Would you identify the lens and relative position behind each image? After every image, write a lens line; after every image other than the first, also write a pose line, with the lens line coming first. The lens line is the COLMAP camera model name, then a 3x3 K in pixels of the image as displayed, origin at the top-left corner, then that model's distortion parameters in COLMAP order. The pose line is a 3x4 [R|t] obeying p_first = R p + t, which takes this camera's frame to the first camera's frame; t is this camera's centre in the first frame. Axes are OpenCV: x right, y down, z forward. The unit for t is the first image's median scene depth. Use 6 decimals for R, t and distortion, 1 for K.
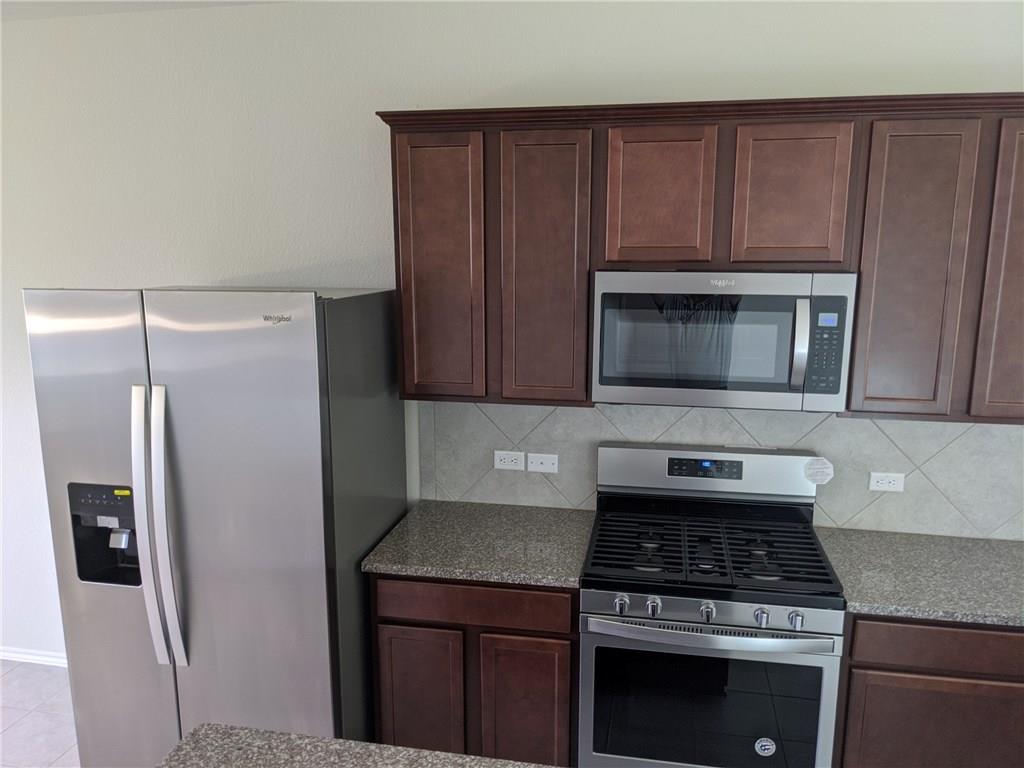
lens RADIAL K [[817.9, 0, 512.0], [0, 817.9, 401.9], [0, 0, 1]] dist [0.068064, -0.114671]
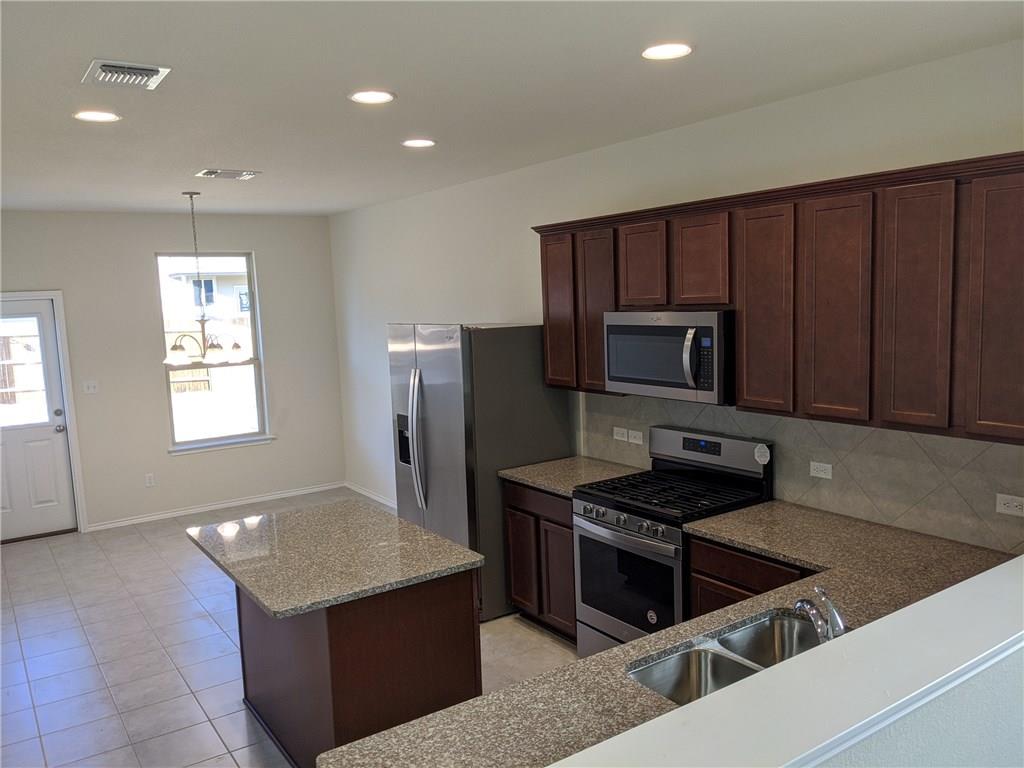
lens RADIAL K [[817.9, 0, 512.0], [0, 817.9, 401.9], [0, 0, 1]] dist [0.068064, -0.114671]
pose [[0.707580, 0.062420, -0.703871, 1.125000], [-0.099011, 0.995022, -0.011293, 0.058633], [0.699663, 0.077681, 0.710238, -0.293681]]
